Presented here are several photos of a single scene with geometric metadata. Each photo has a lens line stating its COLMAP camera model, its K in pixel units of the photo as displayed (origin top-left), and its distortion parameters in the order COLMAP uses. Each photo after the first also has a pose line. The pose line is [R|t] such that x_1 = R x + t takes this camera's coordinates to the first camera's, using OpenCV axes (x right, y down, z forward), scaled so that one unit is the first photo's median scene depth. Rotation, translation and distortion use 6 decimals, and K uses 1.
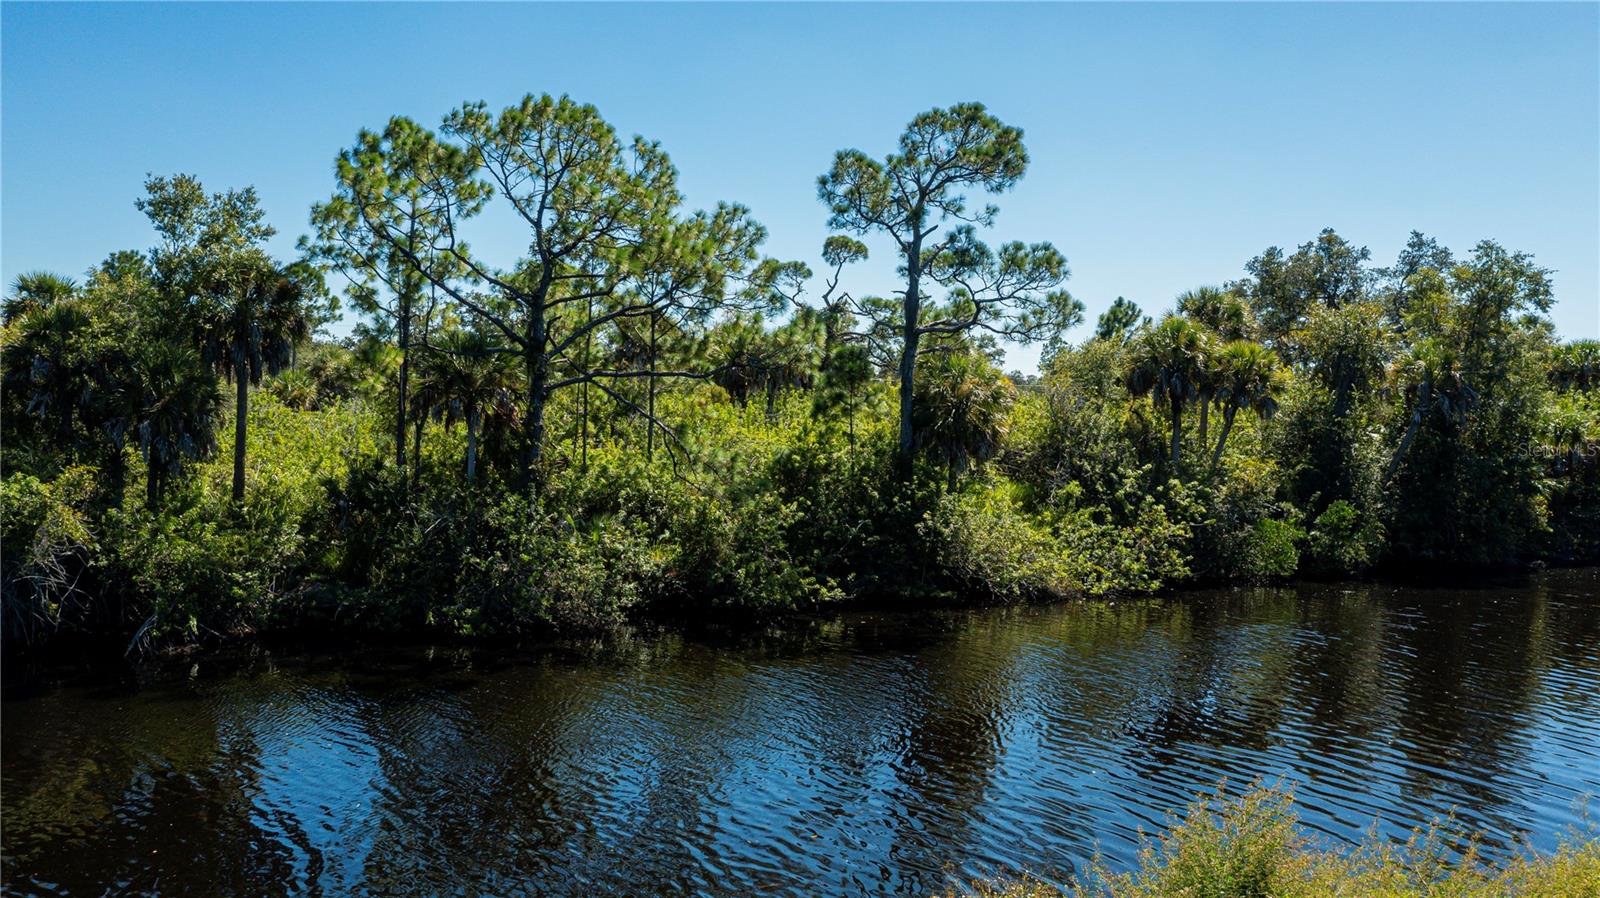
lens RADIAL K [[1250.0, 0, 789.3], [0, 1250.0, 432.8], [0, 0, 1]] dist [-0.028619, 0.058252]
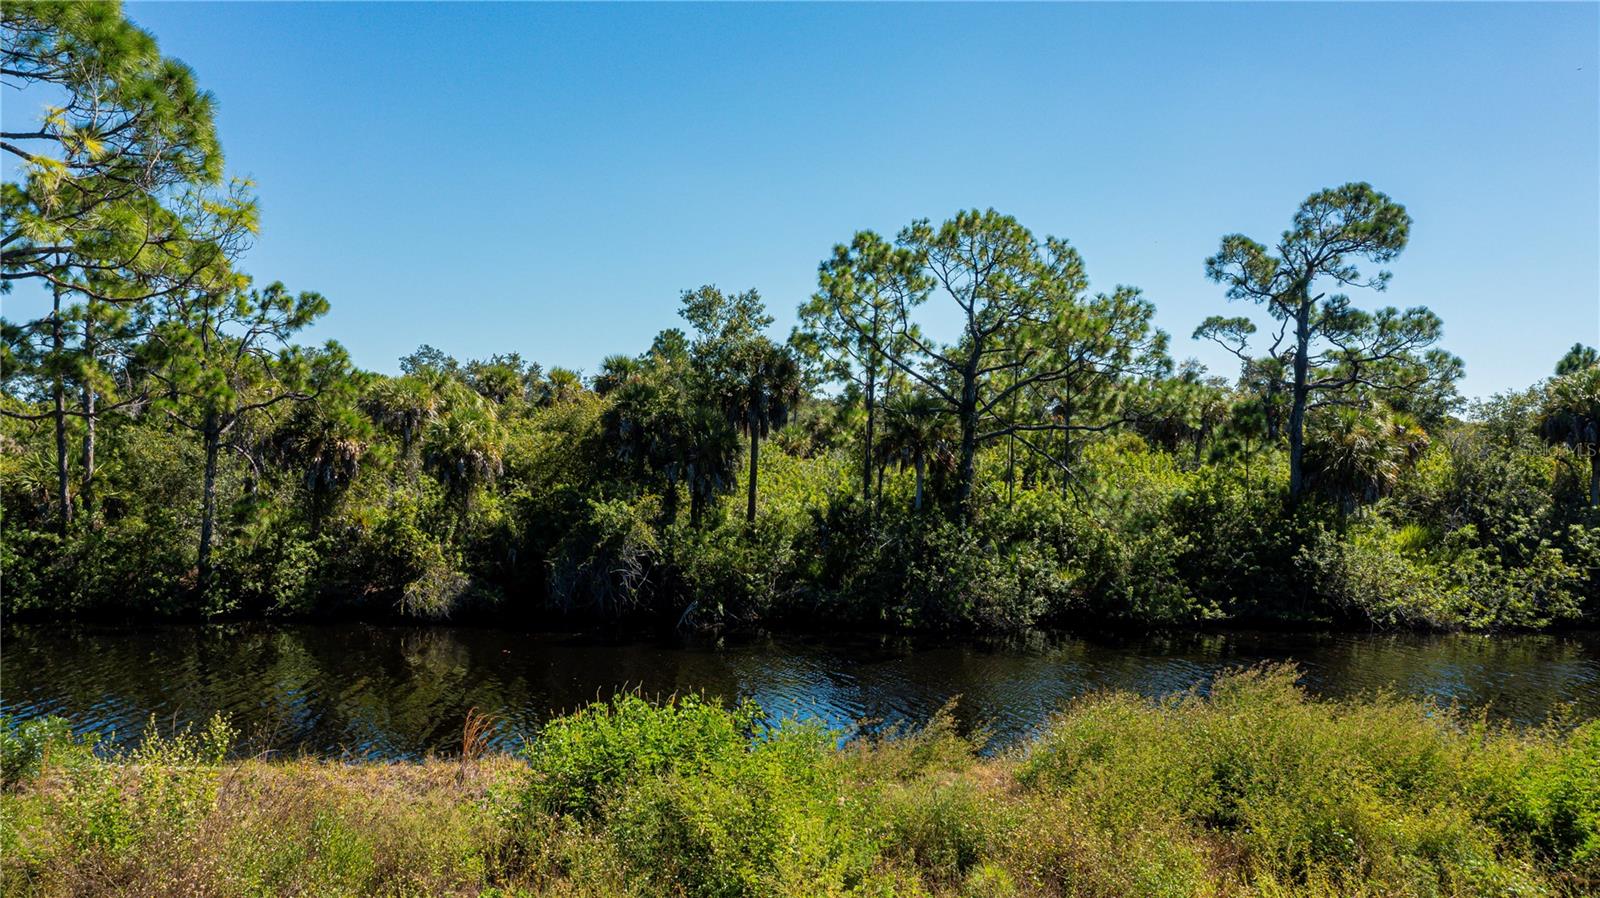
lens RADIAL K [[1260.9, 0, 809.1], [0, 1260.9, 437.7], [0, 0, 1]] dist [-0.012997, -0.002164]
pose [[0.931897, -0.004527, -0.362696, 0.108236], [-0.008574, 0.999368, -0.034503, 0.007513], [0.362623, 0.035263, 0.931269, -0.243164]]
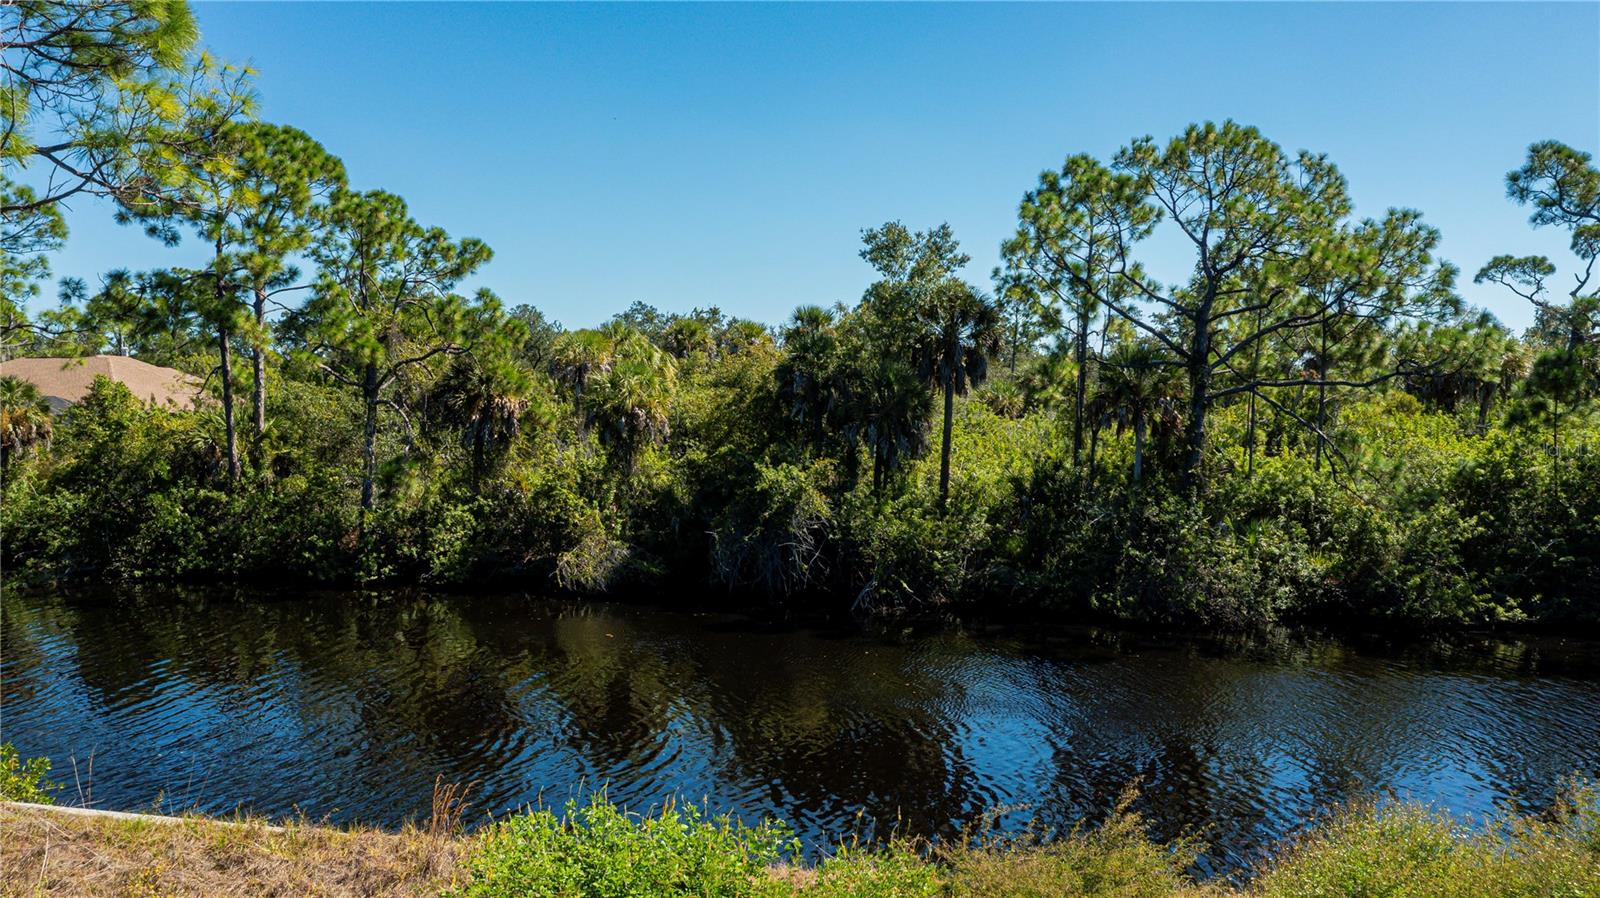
lens RADIAL K [[1260.9, 0, 809.1], [0, 1260.9, 437.7], [0, 0, 1]] dist [-0.012997, -0.002164]
pose [[0.850674, 0.014236, -0.525502, 0.078705], [-0.016504, 0.999864, 0.000369, 0.003631], [0.525435, 0.008359, 0.850793, -0.088251]]
